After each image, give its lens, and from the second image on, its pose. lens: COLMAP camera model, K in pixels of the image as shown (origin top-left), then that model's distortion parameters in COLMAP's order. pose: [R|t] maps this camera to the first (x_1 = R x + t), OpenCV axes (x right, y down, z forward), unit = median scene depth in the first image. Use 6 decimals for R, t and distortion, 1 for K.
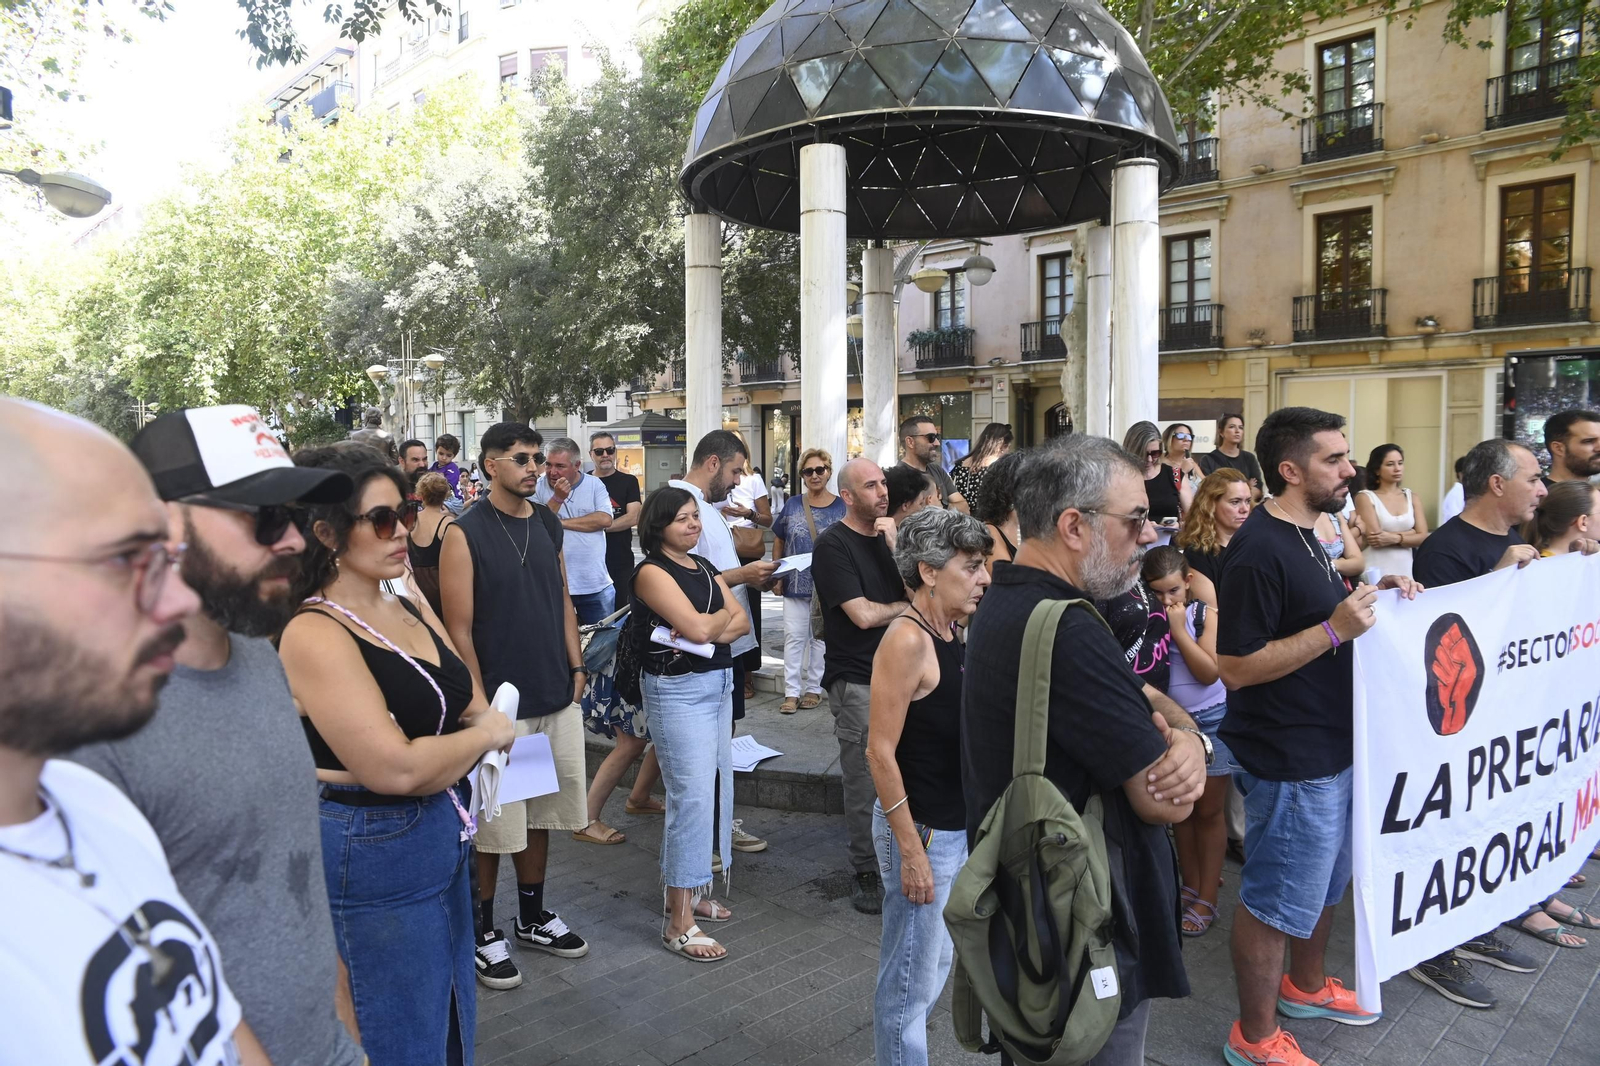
lens RADIAL K [[1098.9, 0, 789.1], [0, 1098.9, 532.9], [0, 0, 1]] dist [-0.111436, 0.084156]
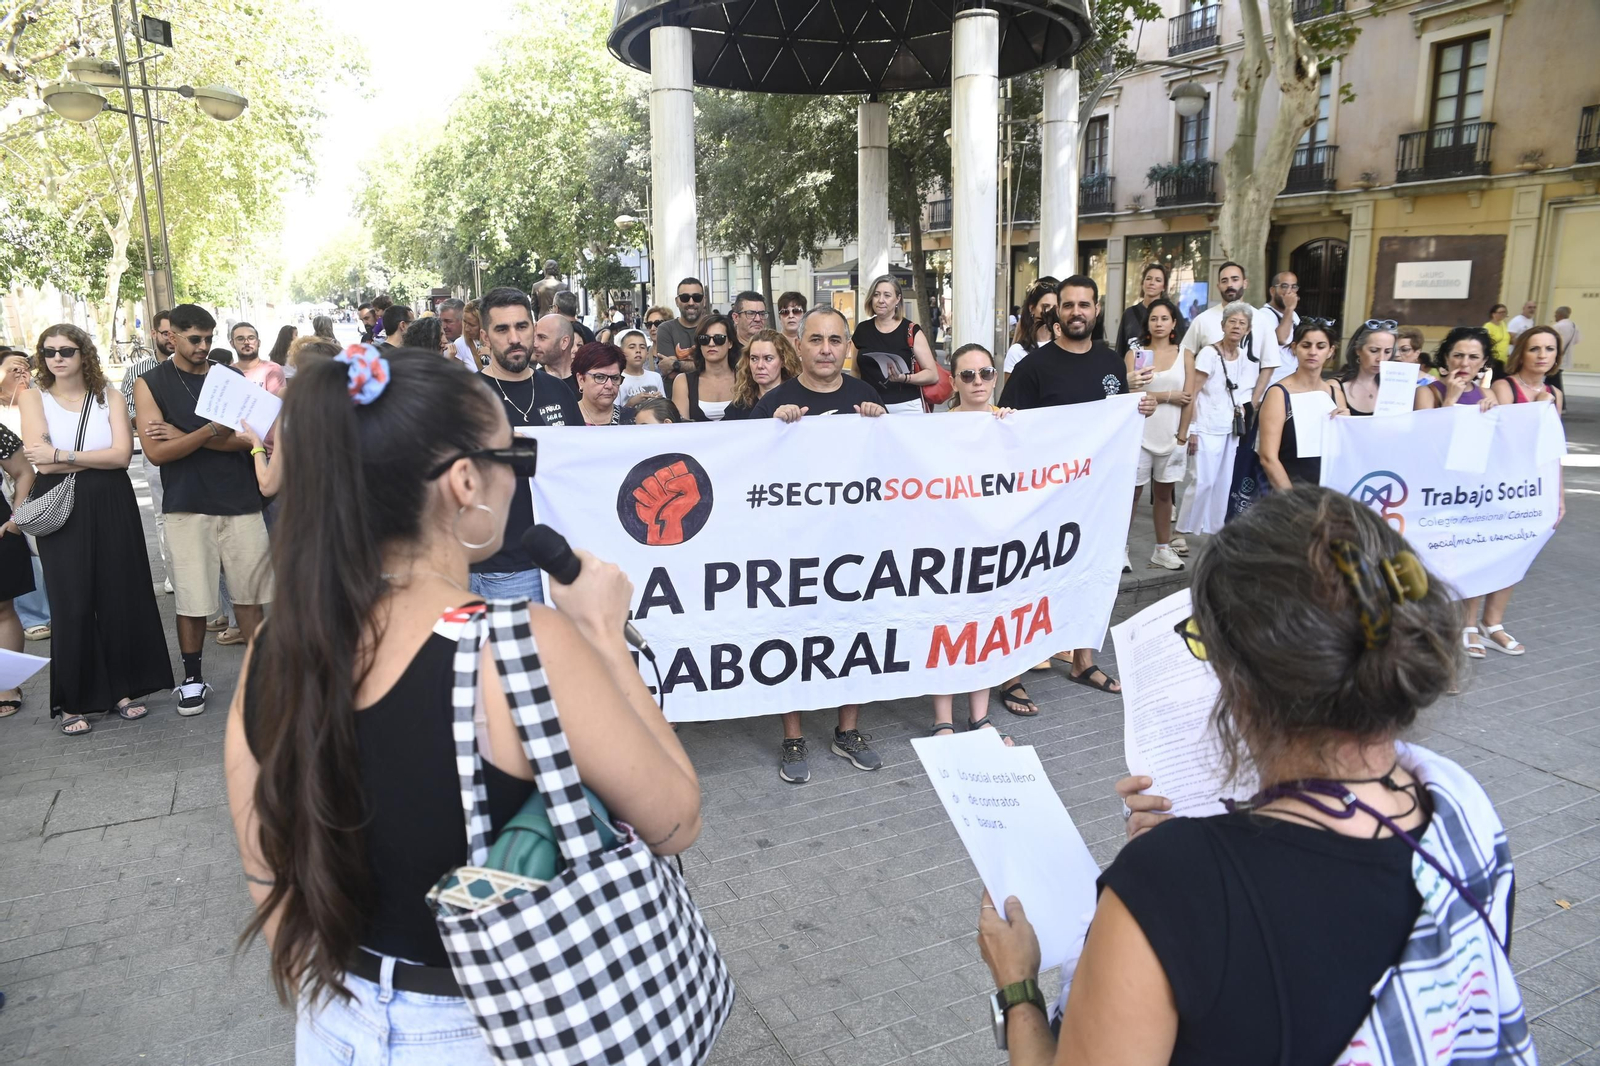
lens RADIAL K [[1094.2, 0, 791.4], [0, 1094.2, 541.2], [0, 0, 1]] dist [-0.116791, 0.092947]
pose [[0.949270, 0.062888, -0.308109, 0.152208], [-0.015294, 0.987872, 0.154515, -0.003564], [0.314089, -0.141964, 0.938719, -0.010196]]
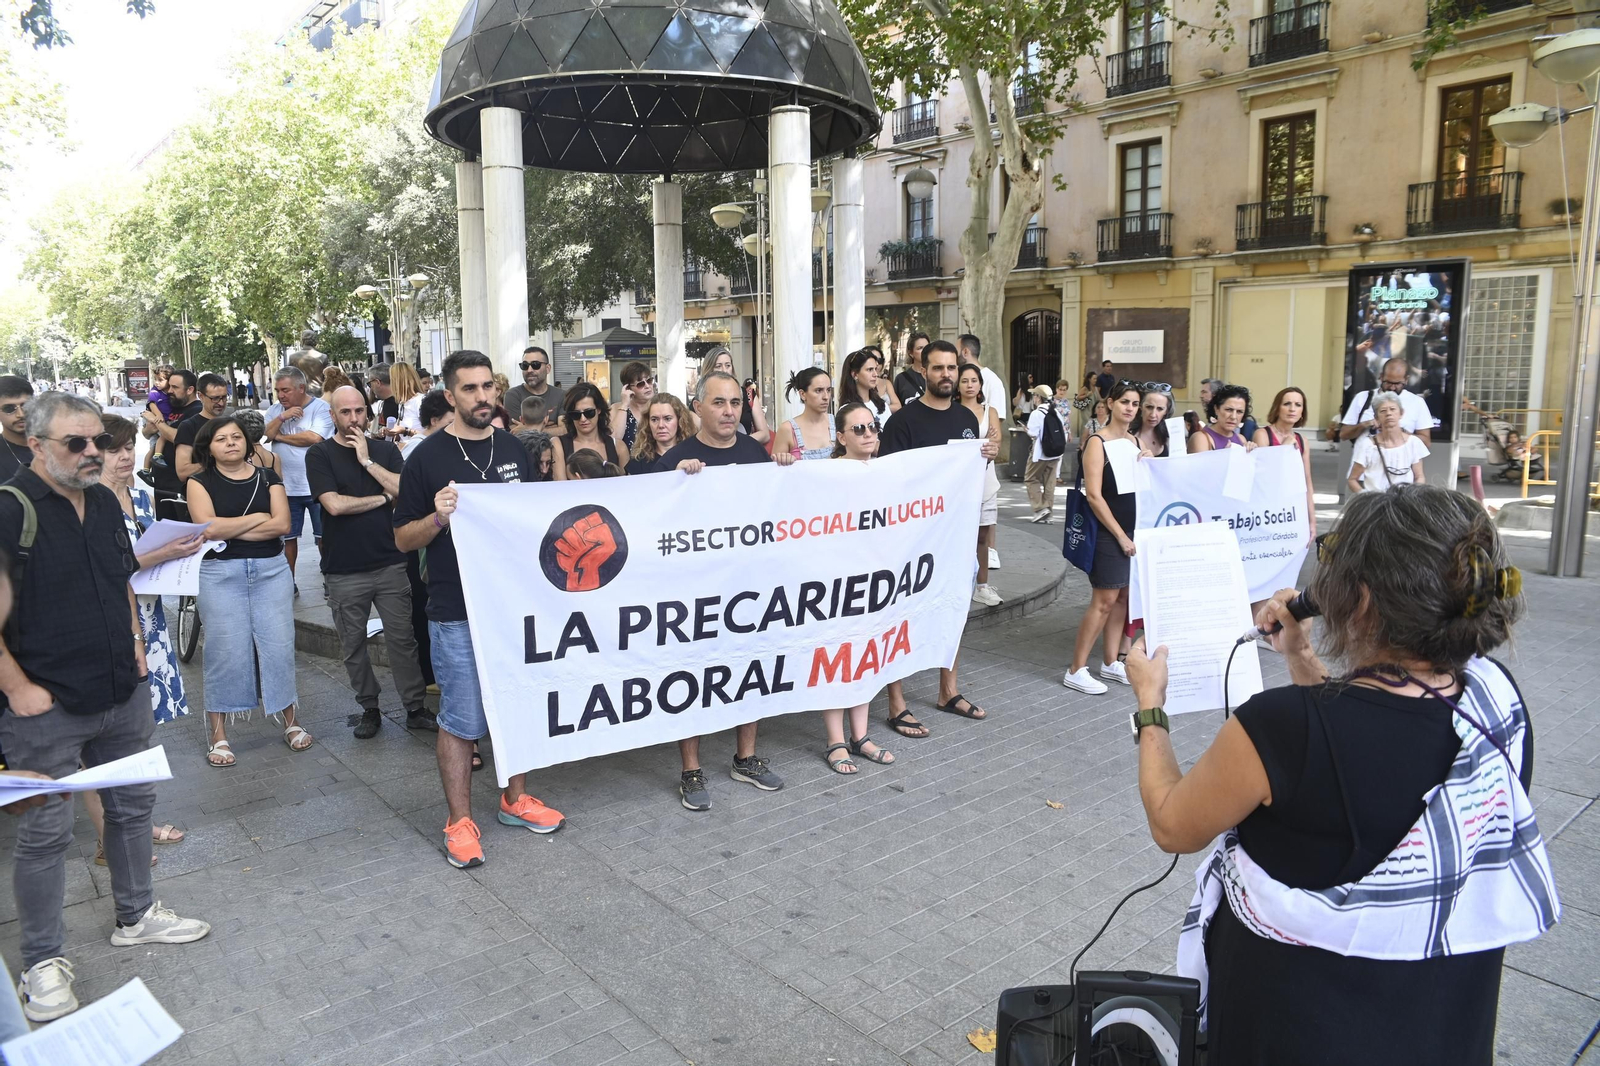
lens RADIAL K [[1105.7, 0, 786.7], [0, 1105.7, 536.2], [0, 0, 1]] dist [-0.116441, 0.093860]
pose [[0.997170, 0.004276, -0.075053, 0.125385], [0.002152, 0.996349, 0.085351, -0.000868], [0.075144, -0.085271, 0.993520, -0.045433]]
